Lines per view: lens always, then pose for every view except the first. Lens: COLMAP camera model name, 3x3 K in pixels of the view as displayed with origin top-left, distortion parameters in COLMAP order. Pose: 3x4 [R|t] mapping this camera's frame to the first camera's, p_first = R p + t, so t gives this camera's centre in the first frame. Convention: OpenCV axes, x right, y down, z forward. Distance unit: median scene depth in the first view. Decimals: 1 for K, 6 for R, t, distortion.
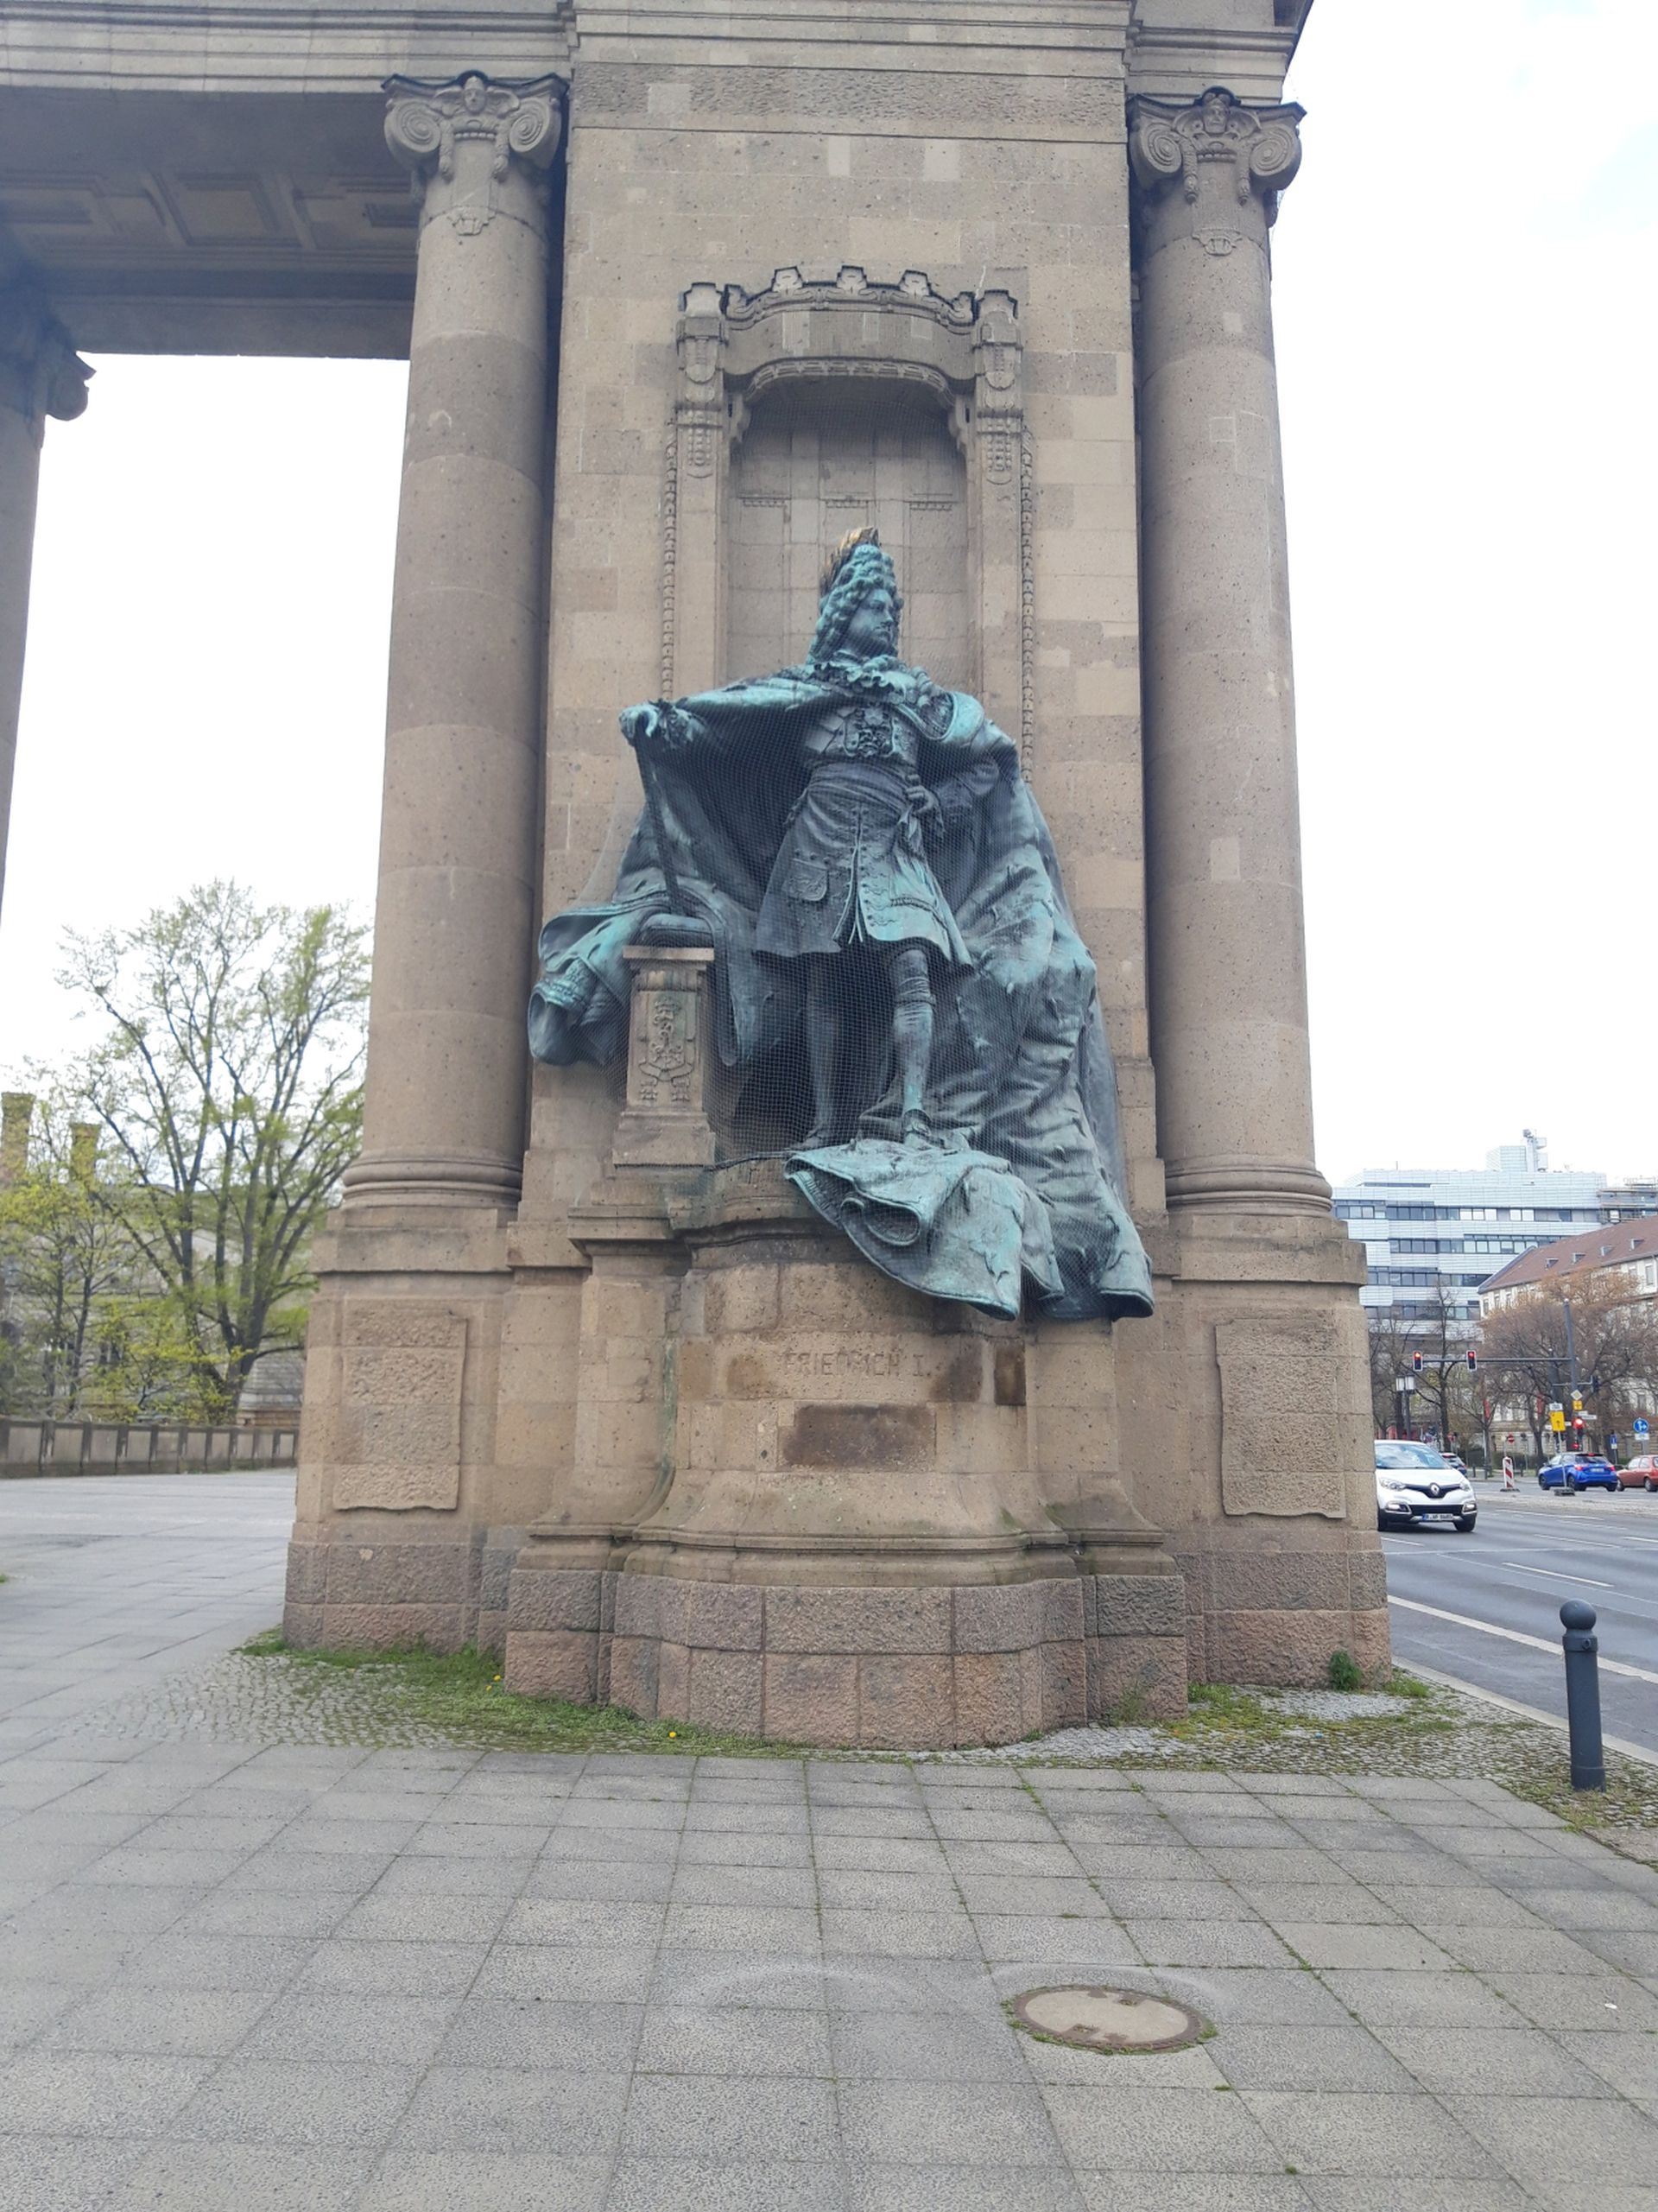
lens RADIAL K [[1662.5, 0, 831.3], [0, 1662.5, 1097.7], [0, 0, 1]] dist [0.024578, -0.019075]
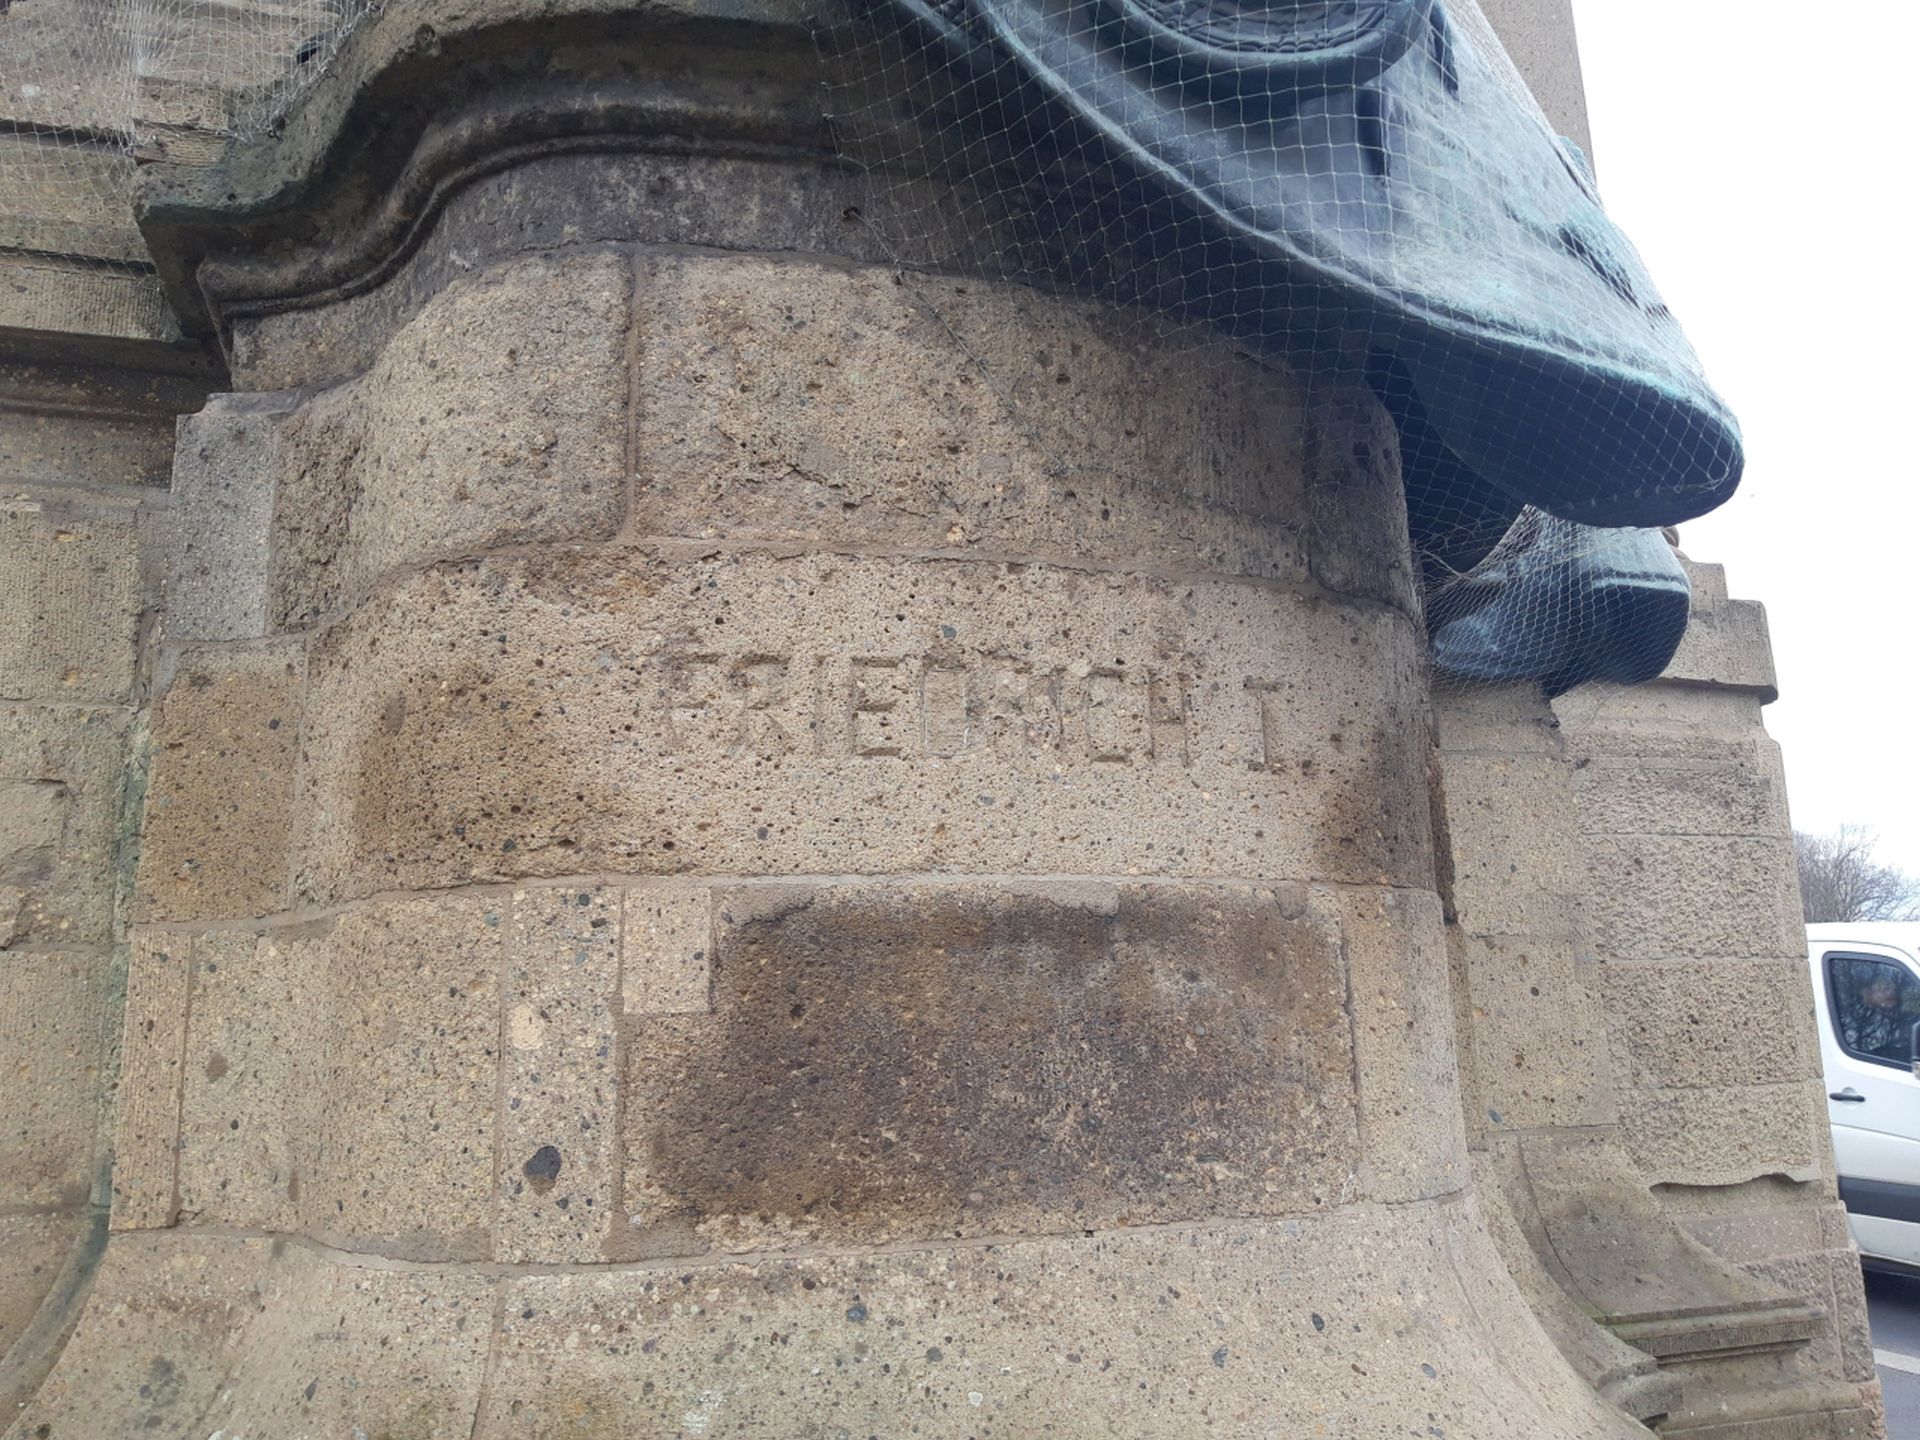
lens RADIAL K [[1443.2, 0, 970.2], [0, 1443.2, 734.5], [0, 0, 1]] dist [0.024578, -0.019075]
pose [[0.959971, 0.020745, 0.279331, -0.040284], [-0.019958, 0.999785, -0.005661, 0.162693], [-0.279388, -0.000141, 0.960178, 0.816892]]
